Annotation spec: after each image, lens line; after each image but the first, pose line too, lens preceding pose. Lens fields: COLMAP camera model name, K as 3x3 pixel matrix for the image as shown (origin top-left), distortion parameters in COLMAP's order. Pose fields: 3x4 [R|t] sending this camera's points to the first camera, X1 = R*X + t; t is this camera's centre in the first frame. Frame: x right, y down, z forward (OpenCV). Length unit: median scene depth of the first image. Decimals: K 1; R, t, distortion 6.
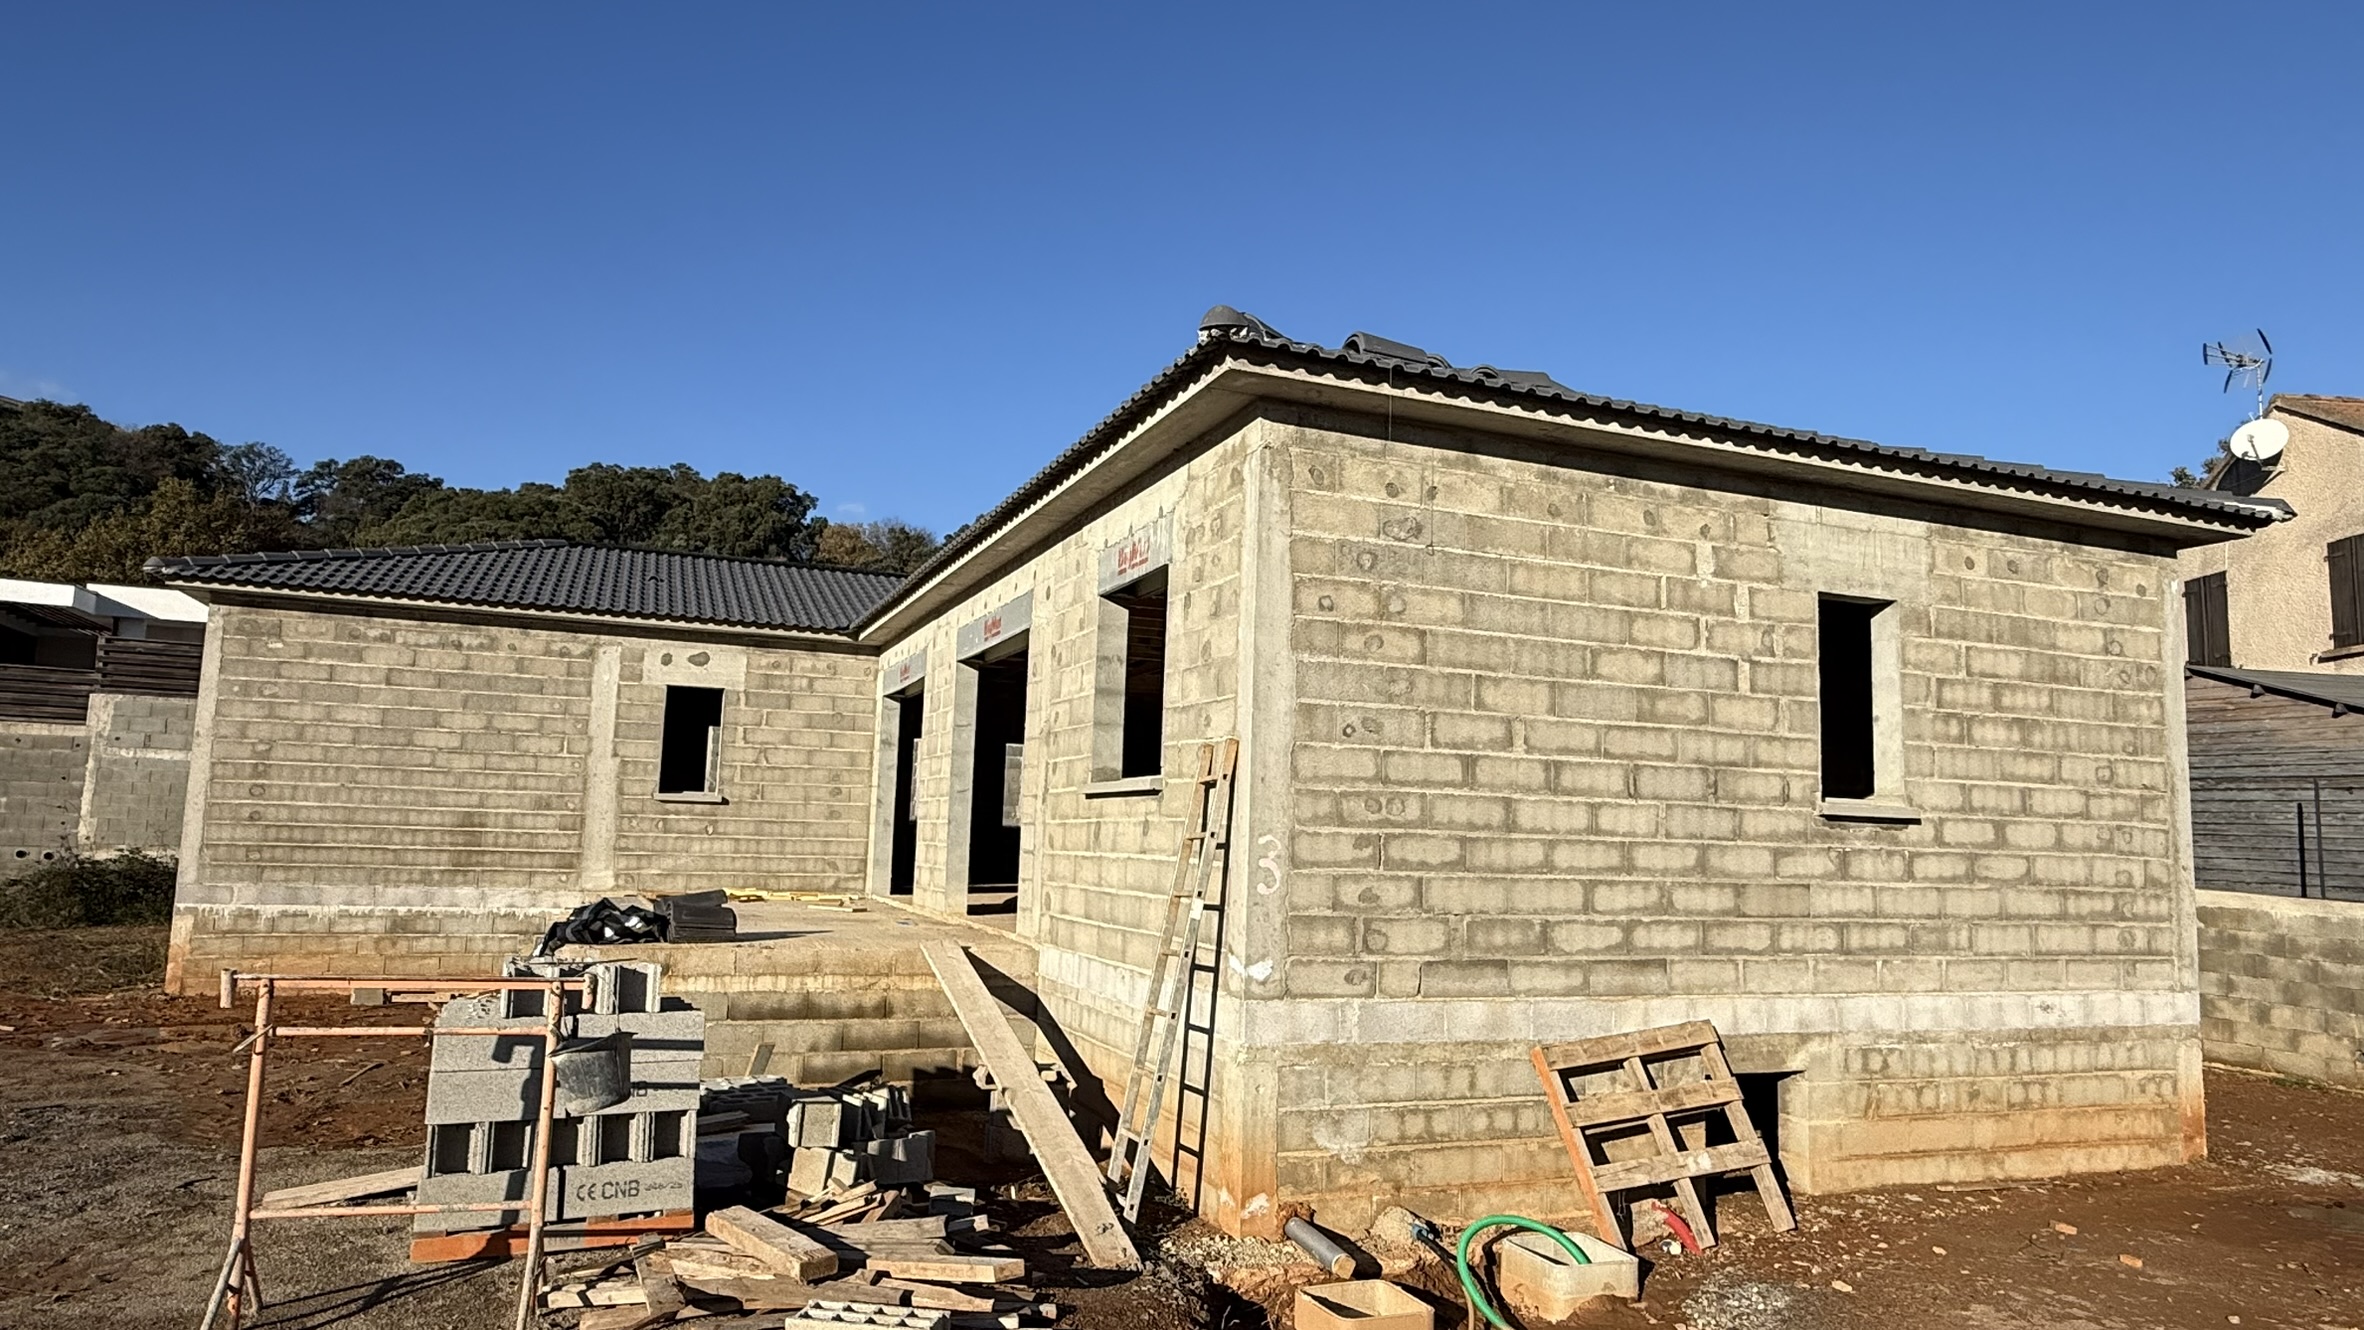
lens RADIAL K [[1428.8, 0, 1196.0], [0, 1428.8, 688.3], [0, 0, 1]] dist [-0.006809, 0.007099]
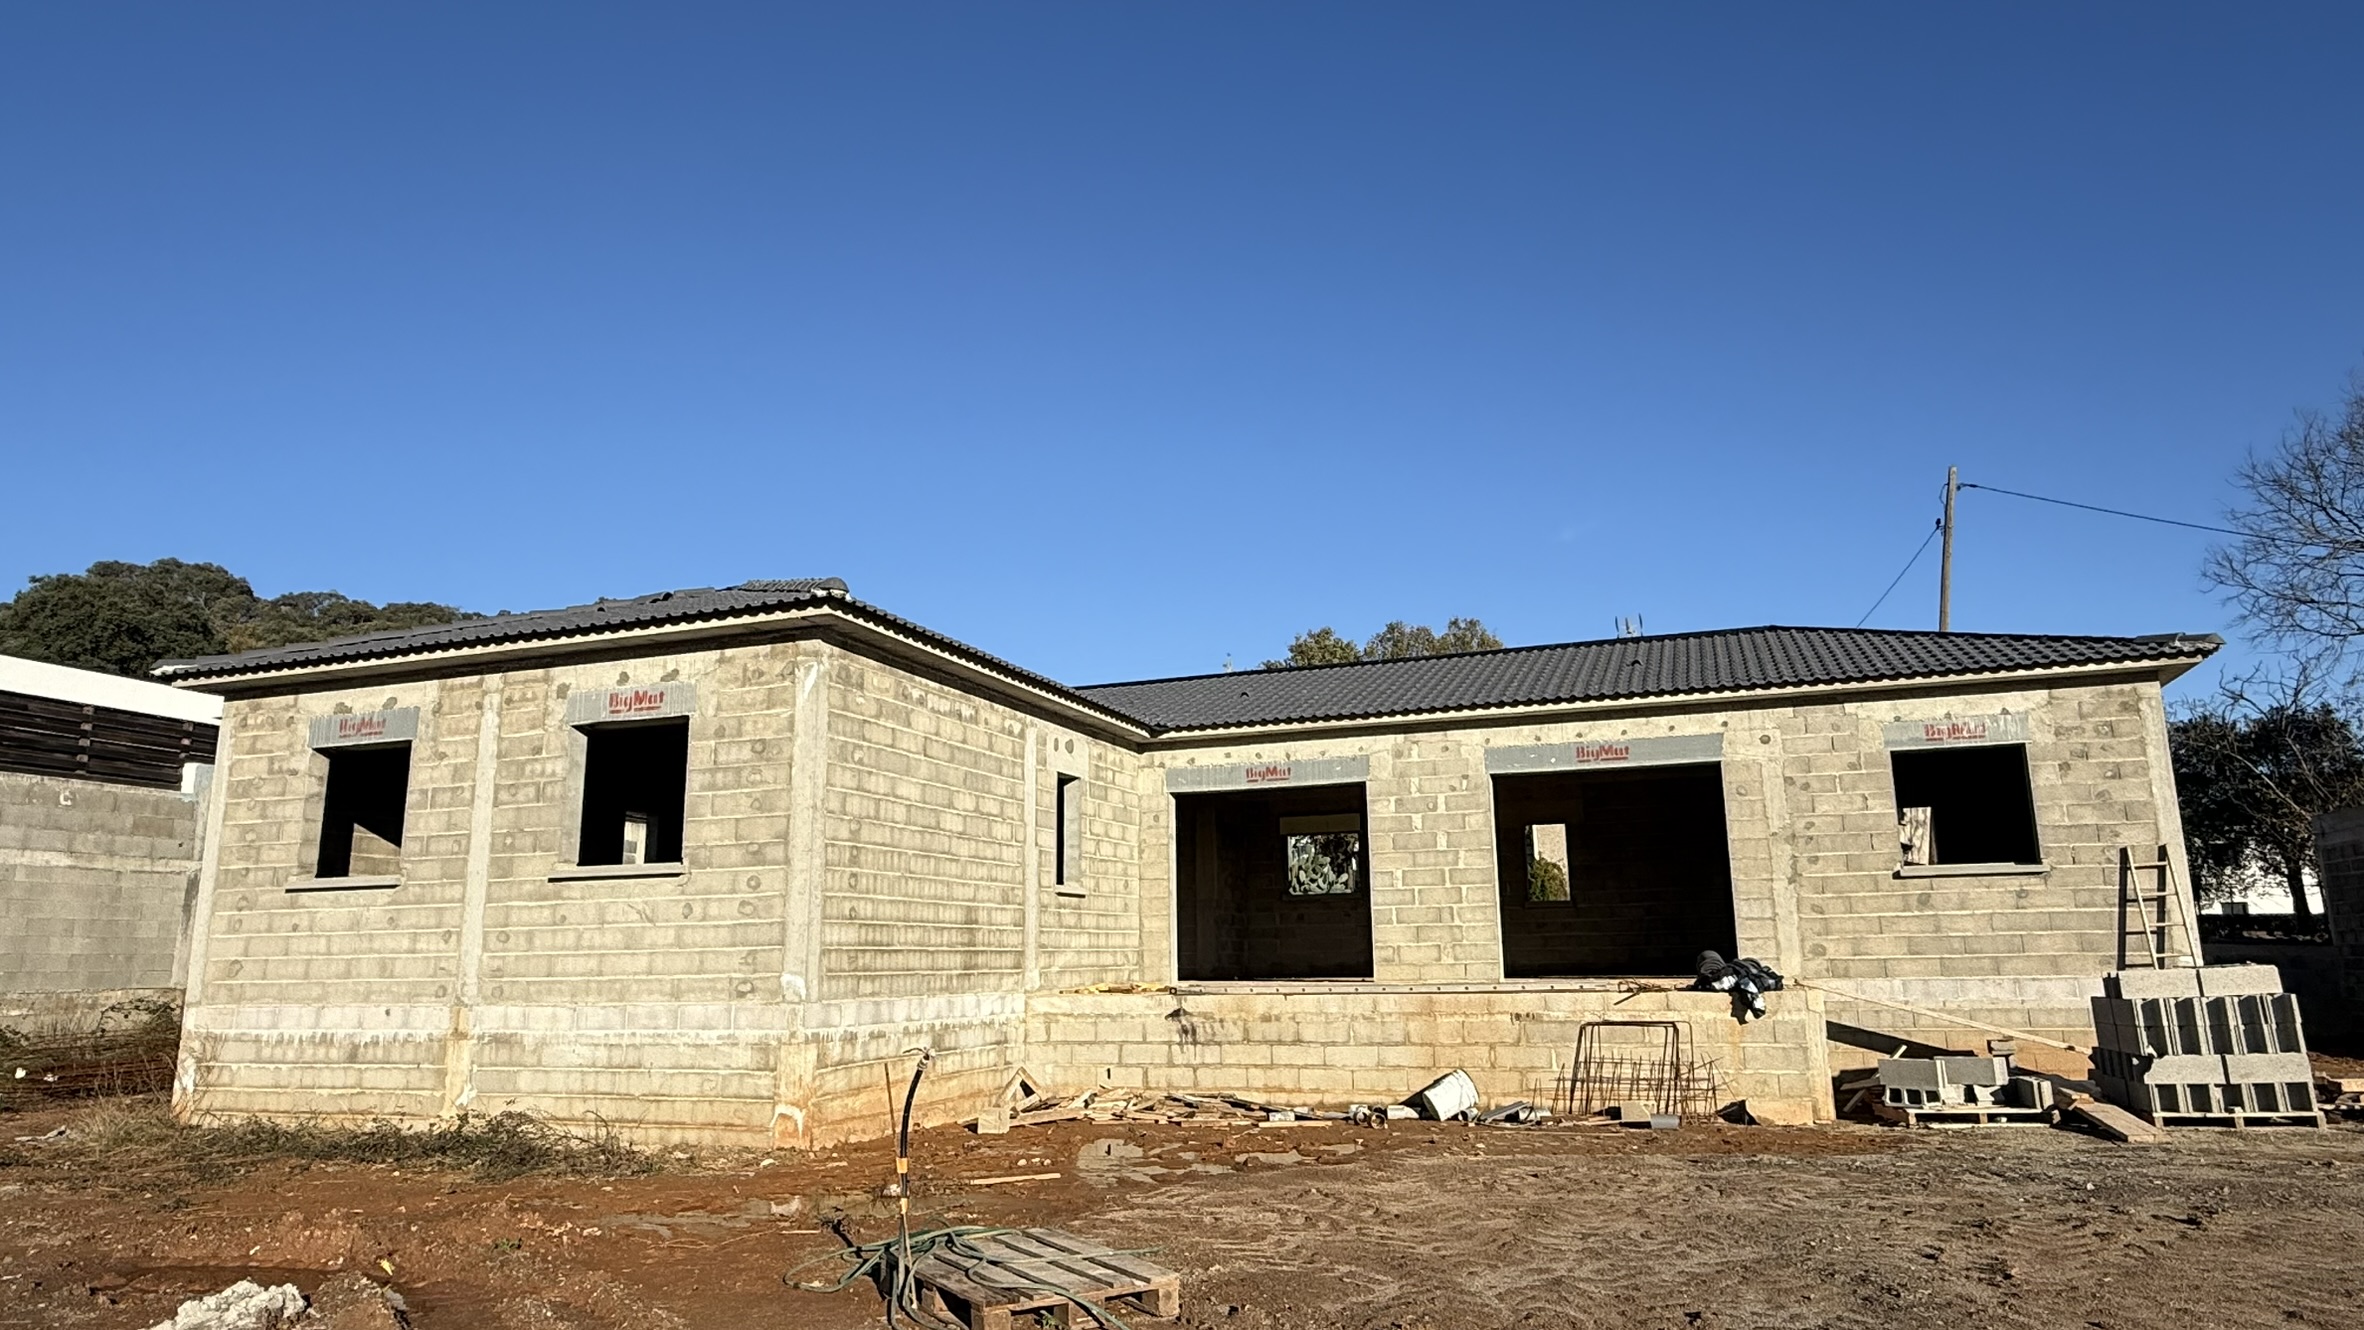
lens RADIAL K [[1428.8, 0, 1172.4], [0, 1428.8, 648.9], [0, 0, 1]] dist [-0.006809, 0.007099]
pose [[0.673140, 0.119487, 0.729798, -1.090860], [-0.044412, 0.991611, -0.121388, 0.031016], [-0.738180, 0.049300, 0.672800, 0.310724]]
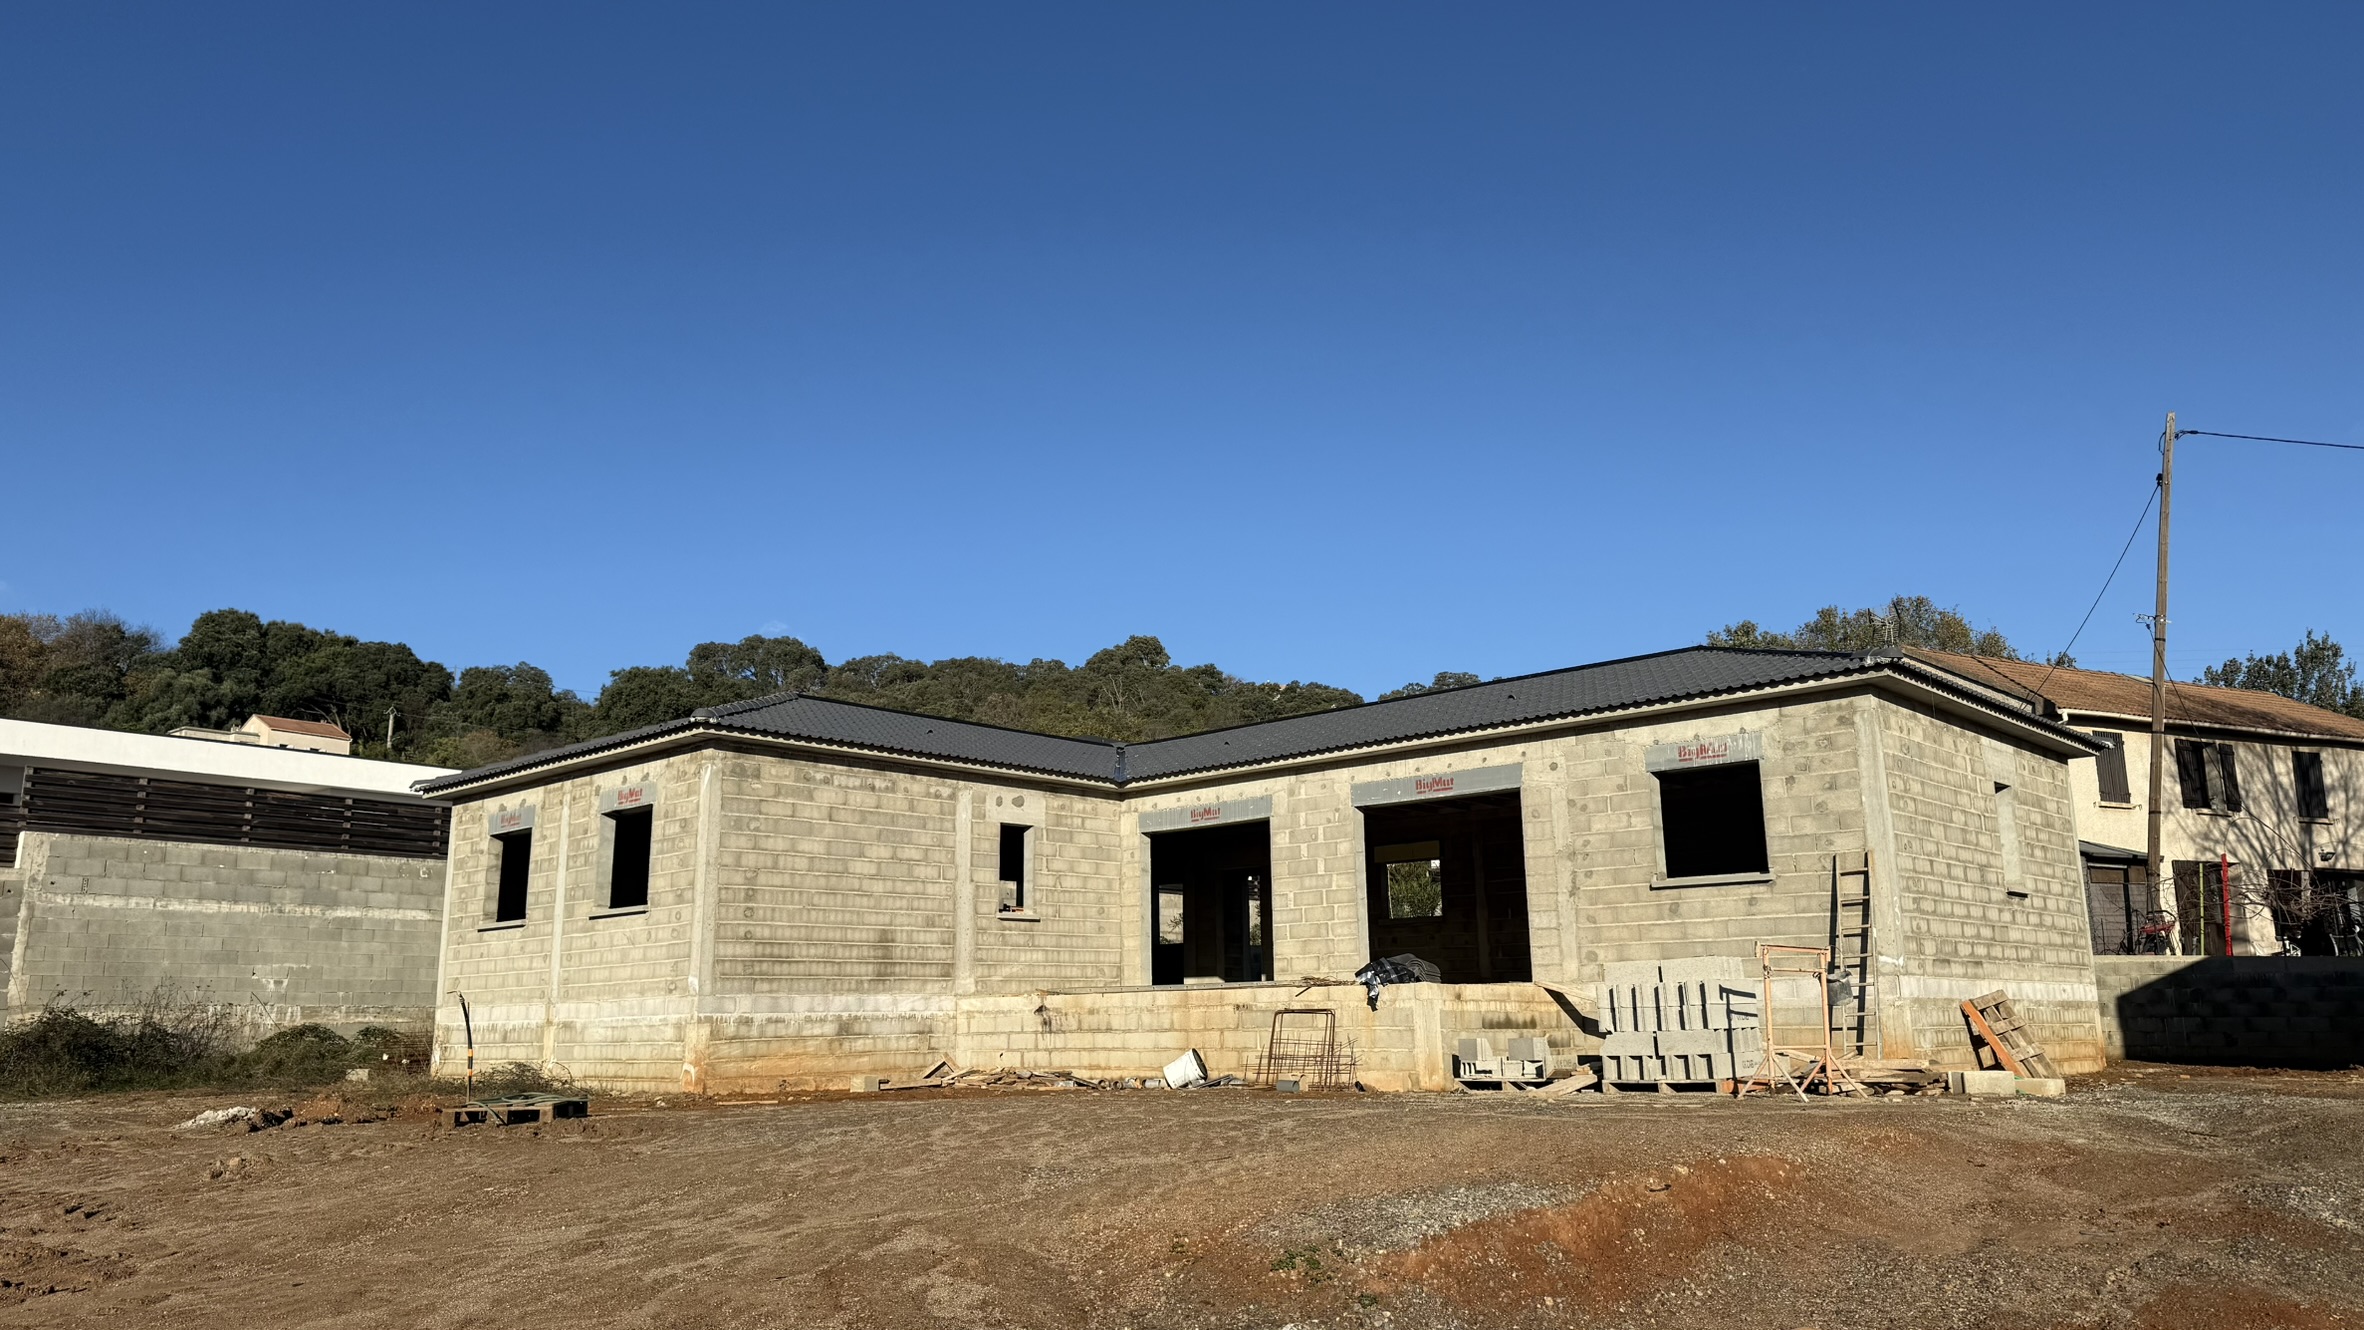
lens RADIAL K [[1610.9, 0, 1179.2], [0, 1610.9, 665.0], [0, 0, 1]] dist [0.070241, -0.046257]
pose [[0.902226, 0.049543, 0.428409, -0.878438], [-0.003905, 0.994277, -0.106759, 0.011014], [-0.431247, 0.094648, 0.897256, -0.330492]]
